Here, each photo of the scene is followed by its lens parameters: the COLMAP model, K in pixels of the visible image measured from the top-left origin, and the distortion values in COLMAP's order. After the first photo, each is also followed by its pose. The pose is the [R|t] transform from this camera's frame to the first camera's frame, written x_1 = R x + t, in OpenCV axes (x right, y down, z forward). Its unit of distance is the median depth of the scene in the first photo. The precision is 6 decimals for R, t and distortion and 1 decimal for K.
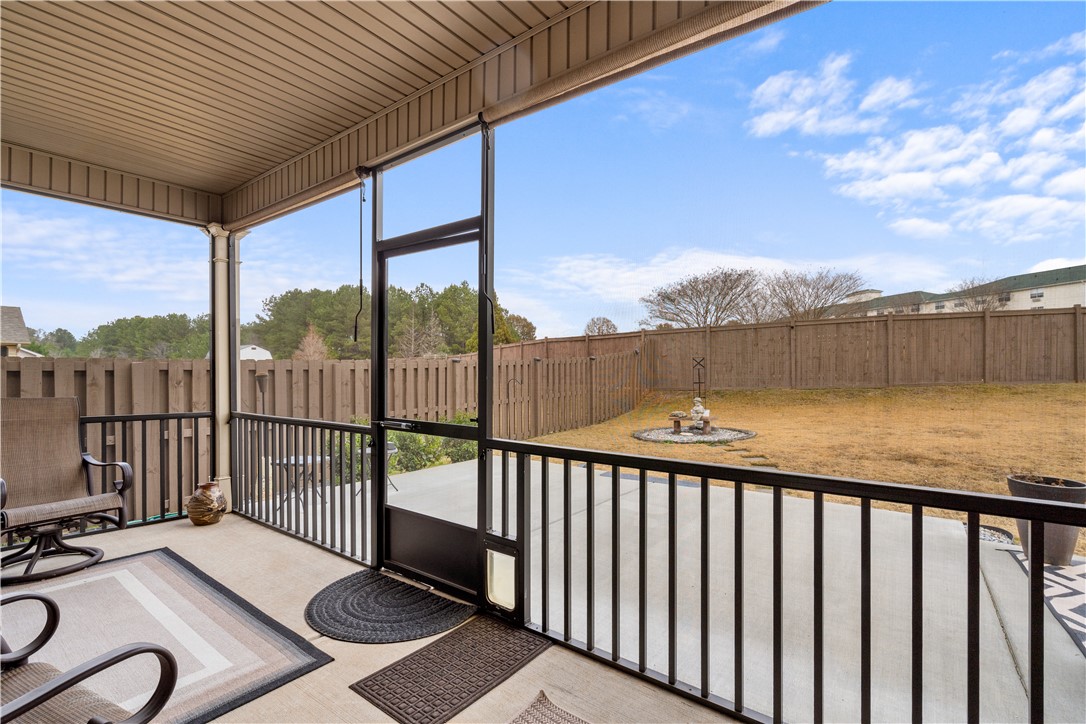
lens RADIAL K [[494.1, 0, 540.0], [0, 494.1, 370.1], [0, 0, 1]] dist [-0.002199, -0.000259]
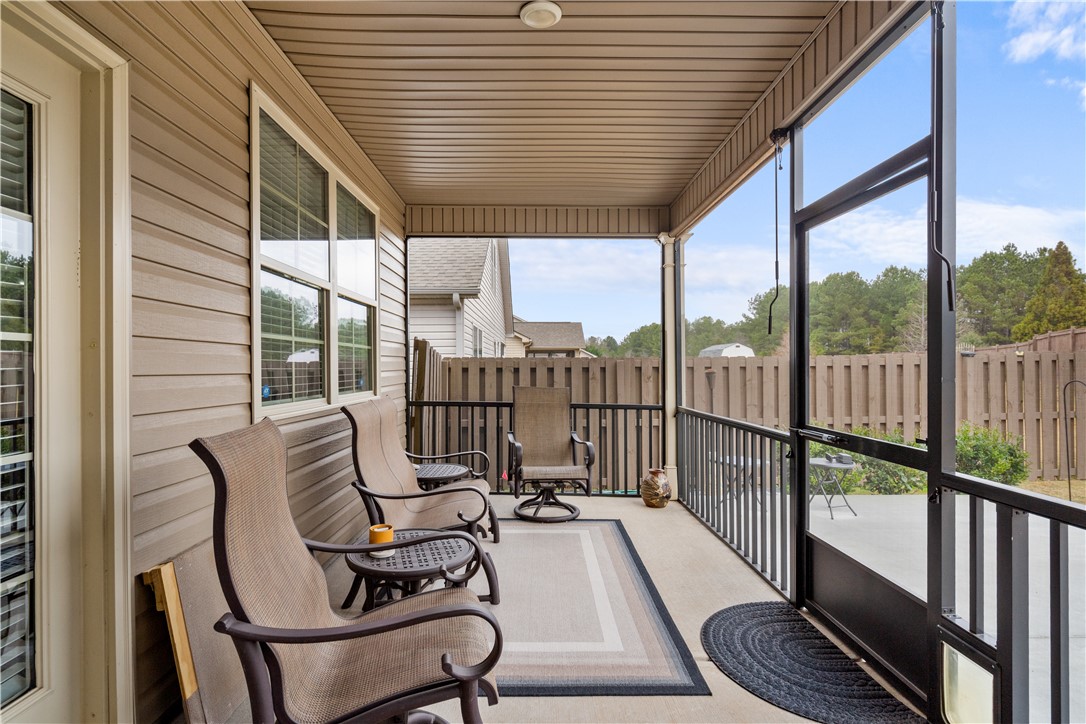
lens RADIAL K [[504.1, 0, 542.9], [0, 504.1, 365.9], [0, 0, 1]] dist [-0.001787, 0.000563]
pose [[0.618776, -0.001819, -0.785565, 0.057830], [-0.000138, 0.999997, -0.002425, -0.000120], [0.785567, 0.001609, 0.618774, 0.110755]]
